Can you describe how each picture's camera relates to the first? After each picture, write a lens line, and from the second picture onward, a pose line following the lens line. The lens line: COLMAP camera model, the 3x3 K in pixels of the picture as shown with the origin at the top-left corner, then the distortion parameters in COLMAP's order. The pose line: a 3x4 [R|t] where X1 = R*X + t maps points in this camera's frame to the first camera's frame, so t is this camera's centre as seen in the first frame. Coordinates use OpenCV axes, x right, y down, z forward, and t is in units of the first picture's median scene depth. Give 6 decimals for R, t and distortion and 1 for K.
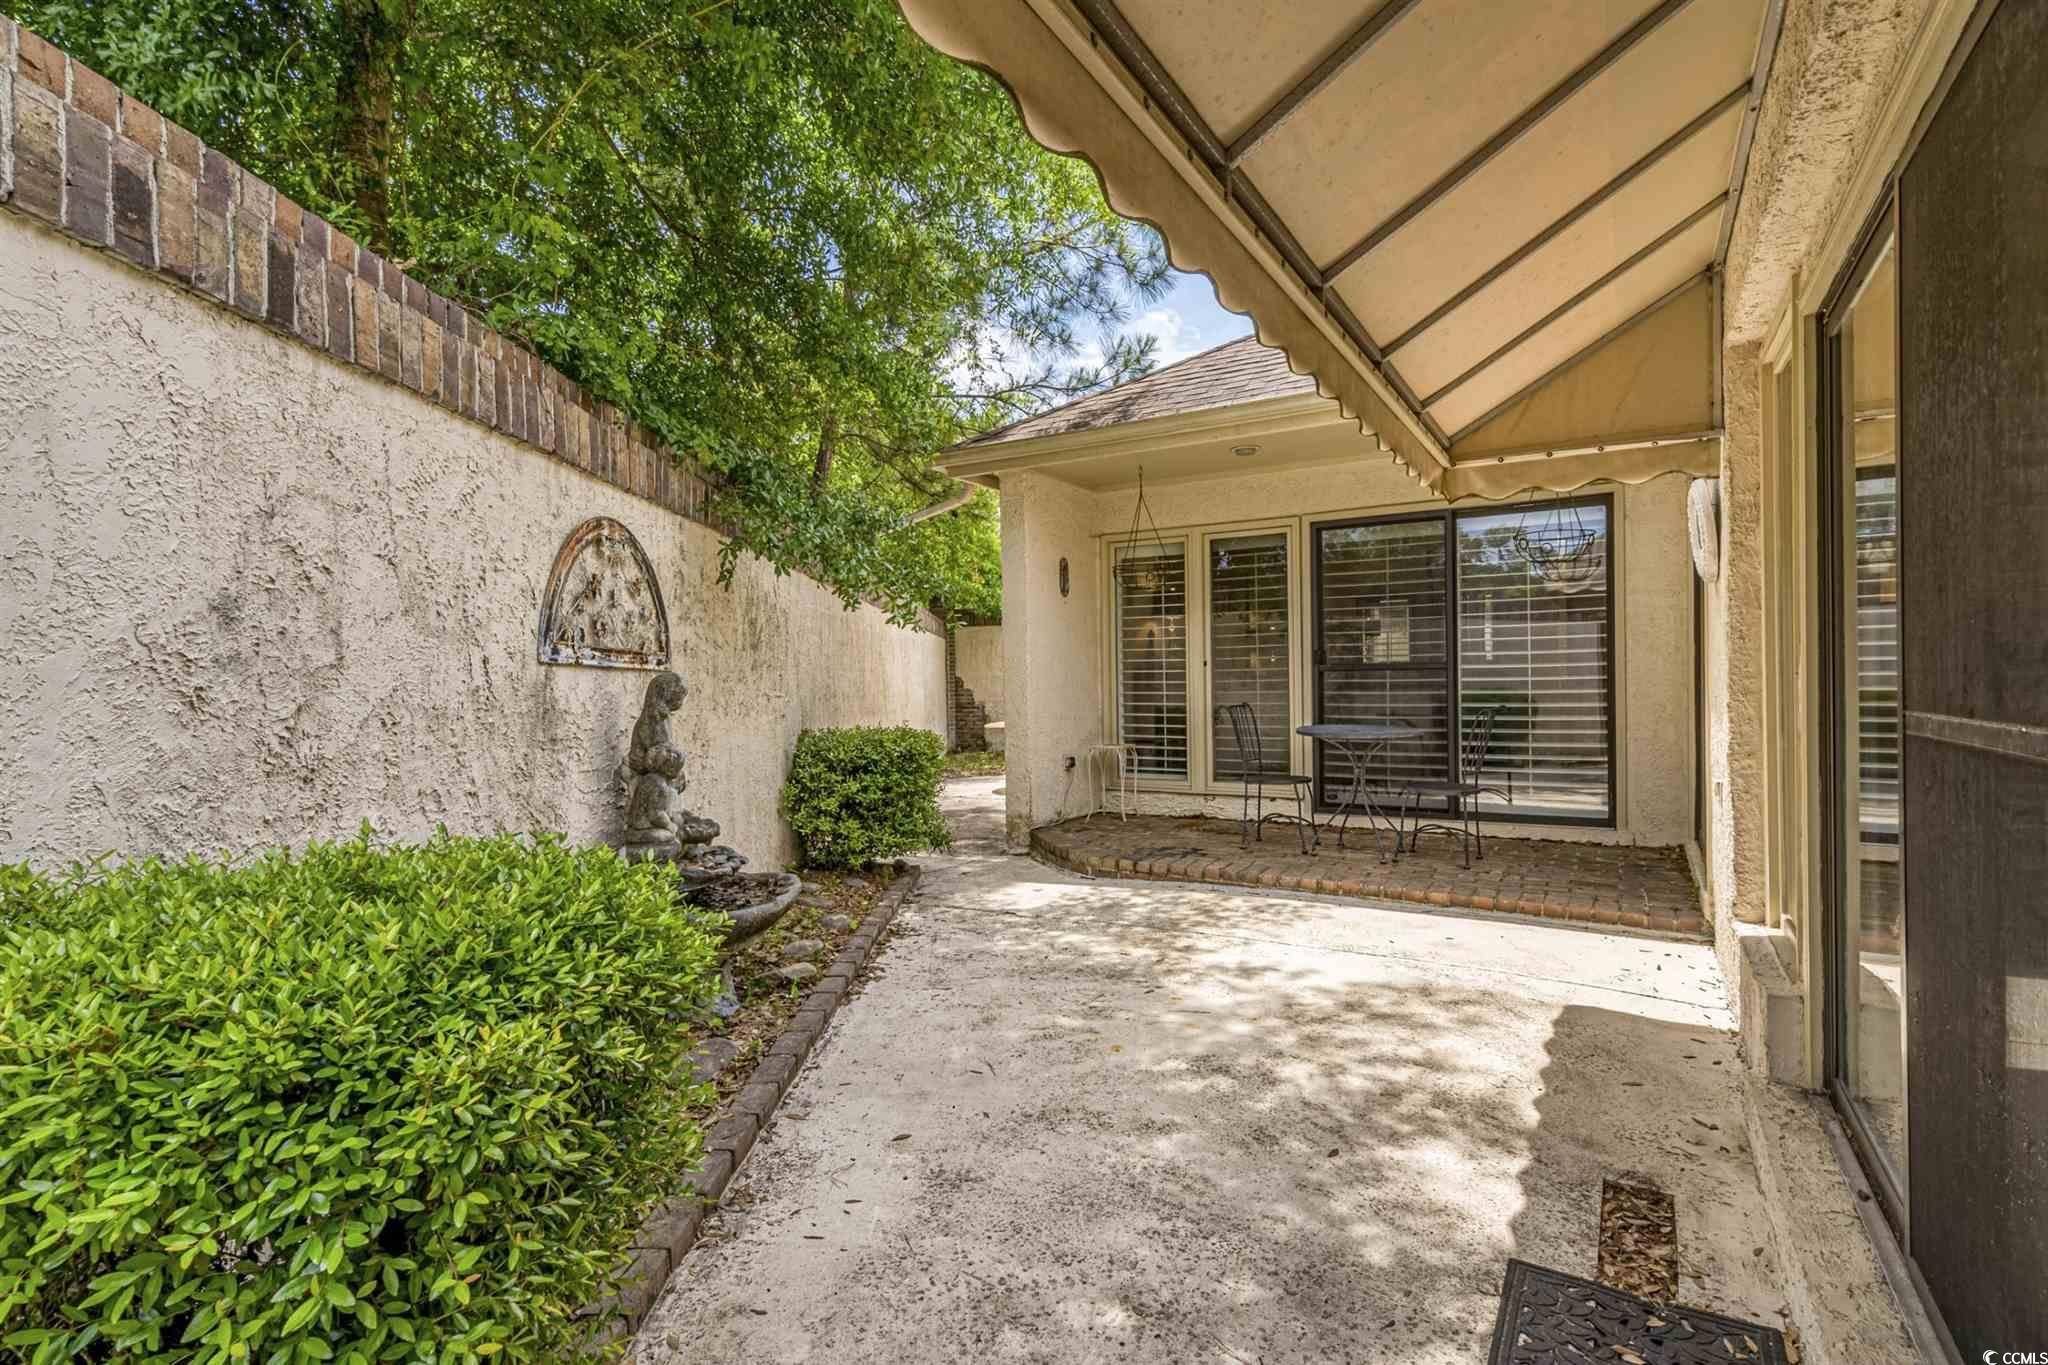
lens RADIAL K [[972.4, 0, 1014.9], [0, 972.4, 677.9], [0, 0, 1]] dist [0.002229, 0.000434]
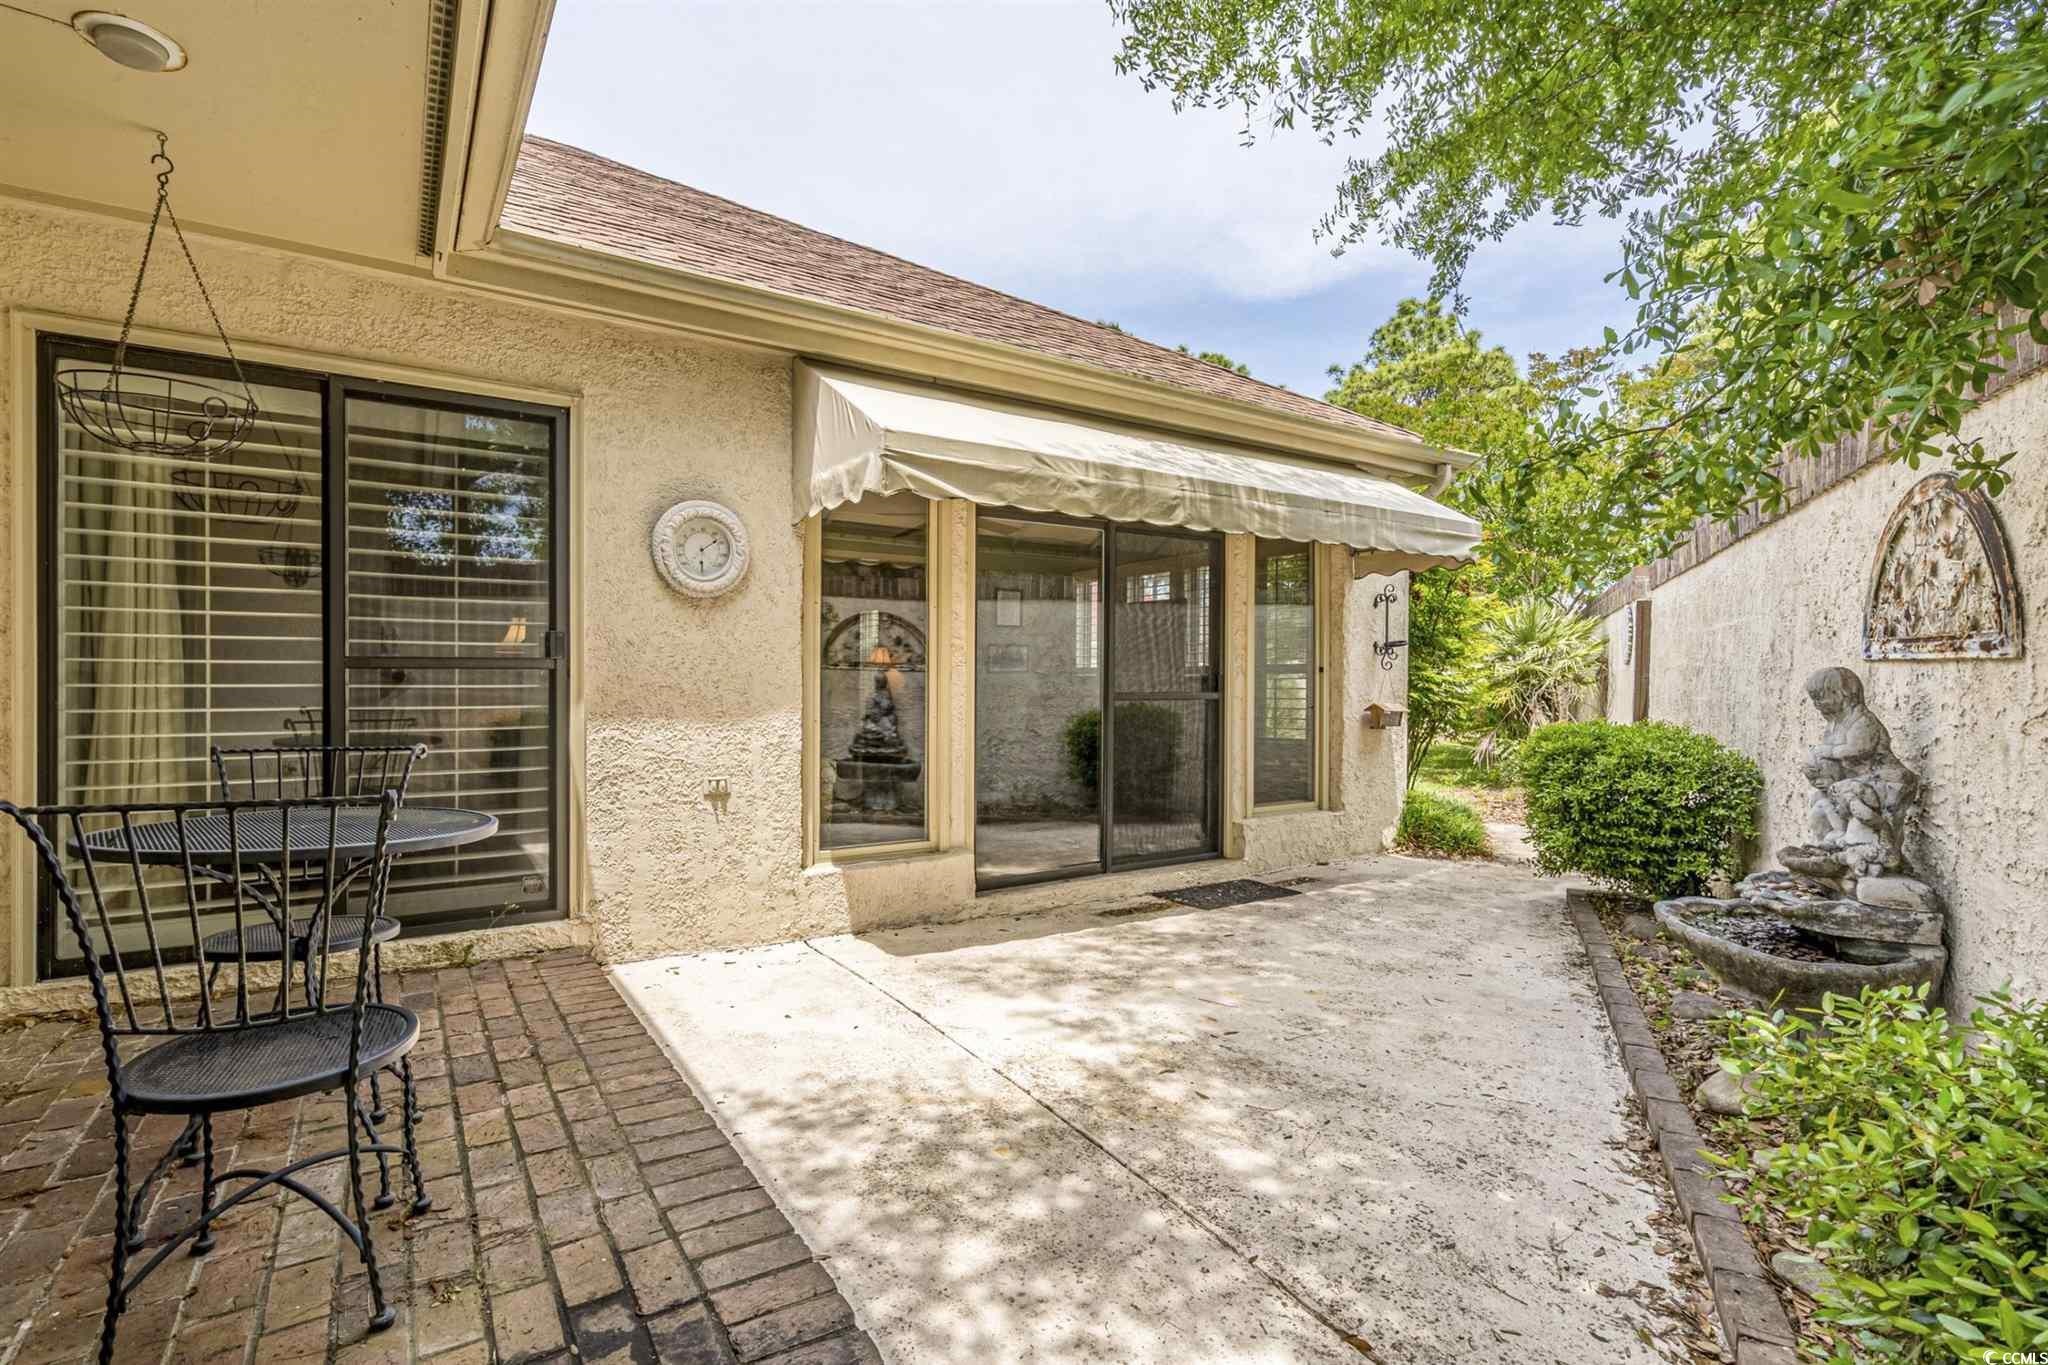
lens RADIAL K [[940.3, 0, 1018.7], [0, 940.3, 688.6], [0, 0, 1]] dist [0.003185, 0.000330]
pose [[-0.901839, -0.000647, 0.432072, -0.069792], [-0.000542, 1.000000, 0.000367, 0.015165], [-0.432072, 0.000097, -0.901839, 2.156610]]
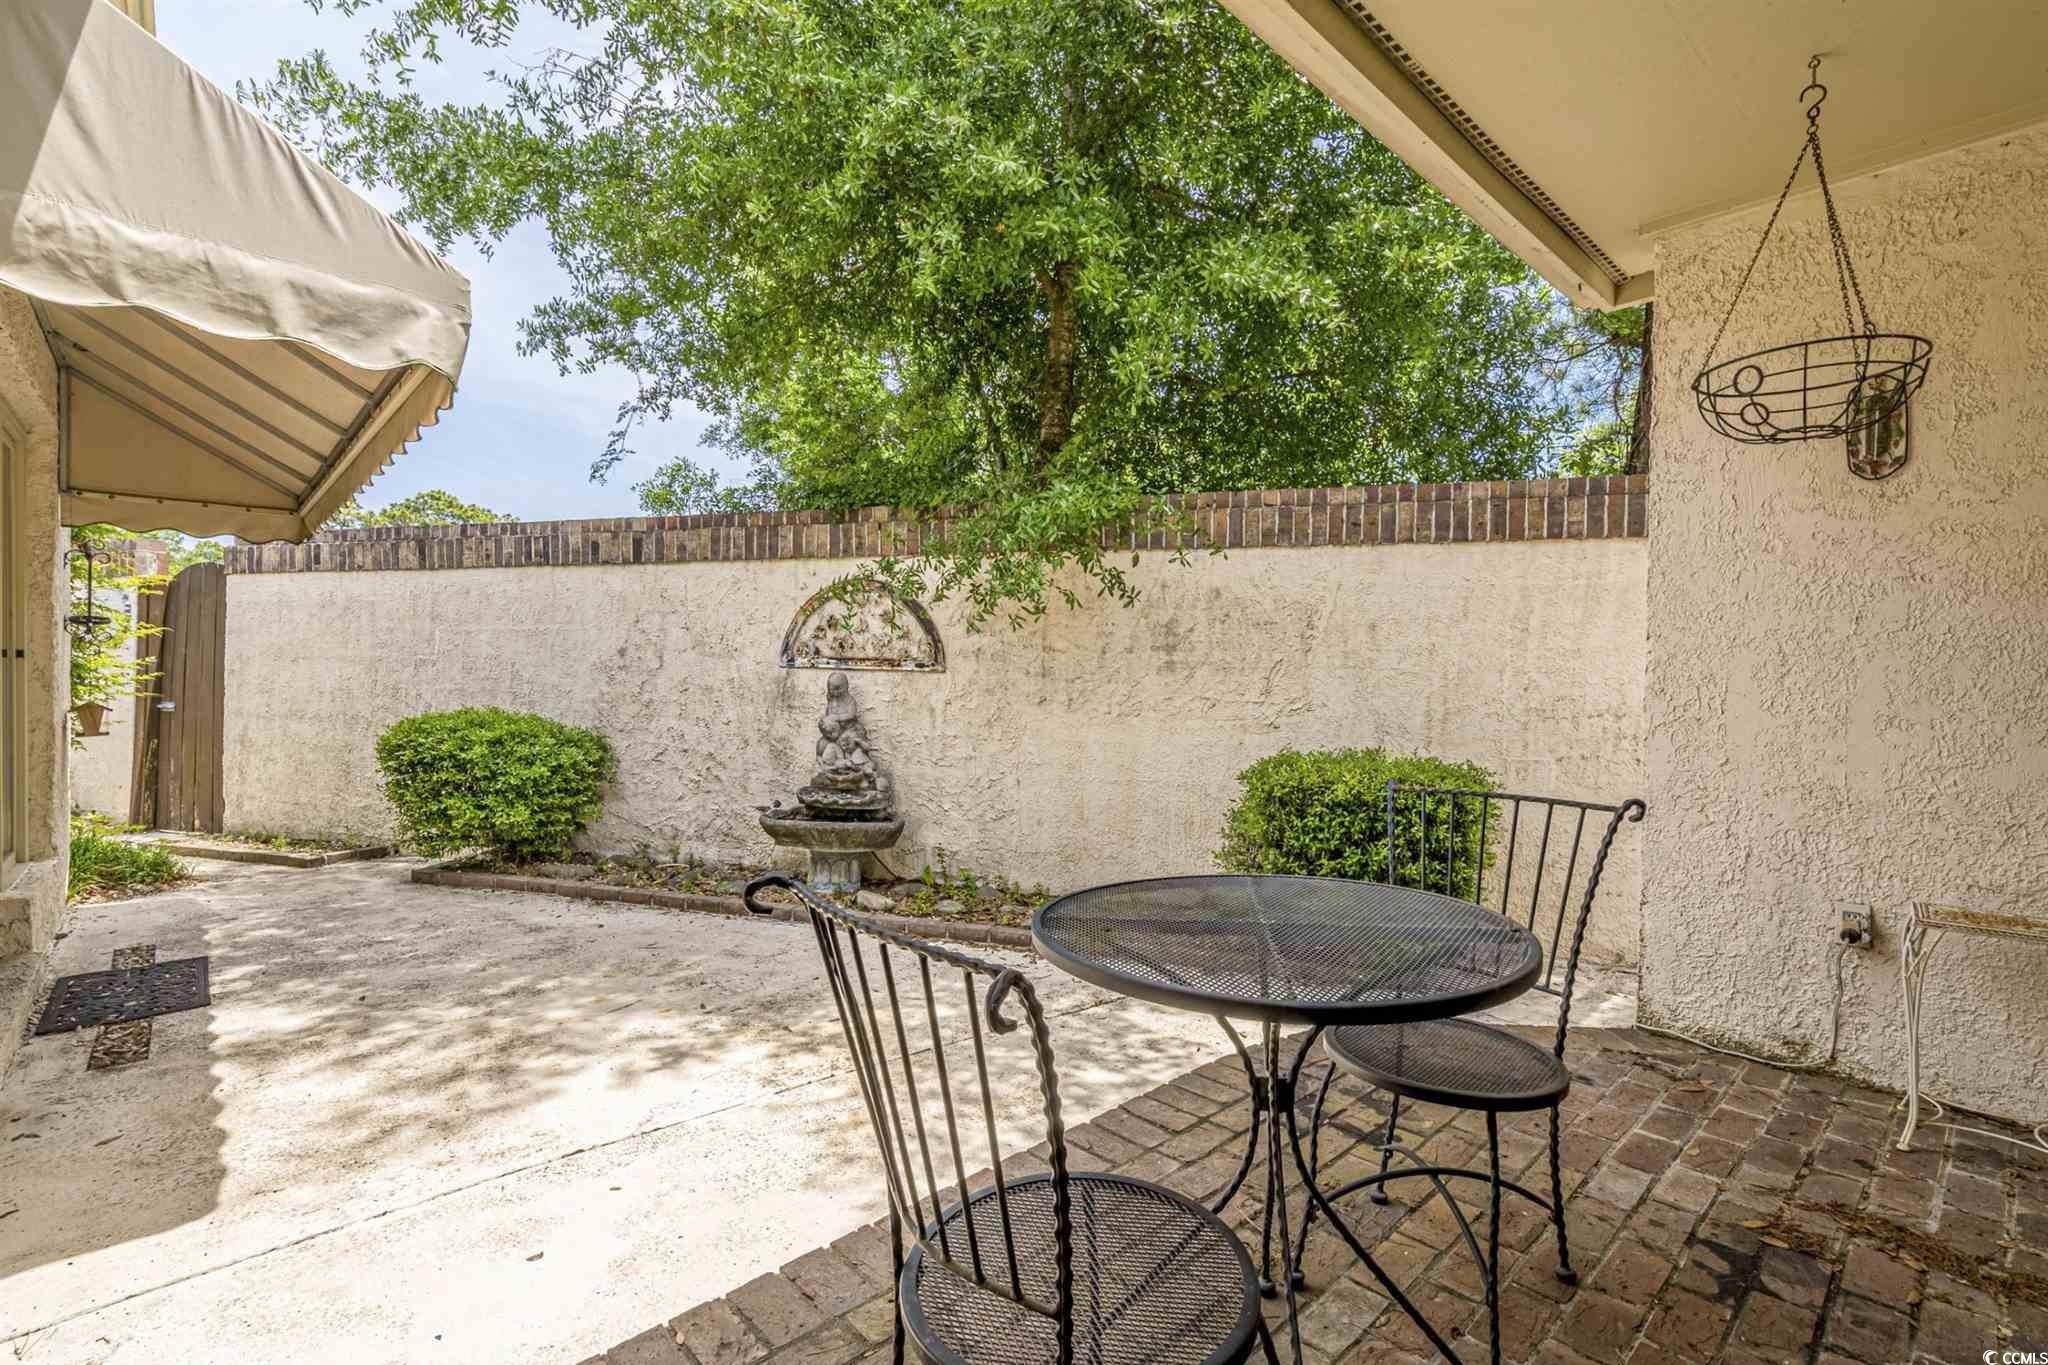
lens RADIAL K [[940.3, 0, 1021.3], [0, 940.3, 689.3], [0, 0, 1]] dist [0.003185, 0.000330]
pose [[-0.279137, 0.013195, -0.960161, 1.086199], [-0.014211, 0.999739, 0.017871, -0.009651], [0.960146, 0.018633, -0.278877, 1.808405]]
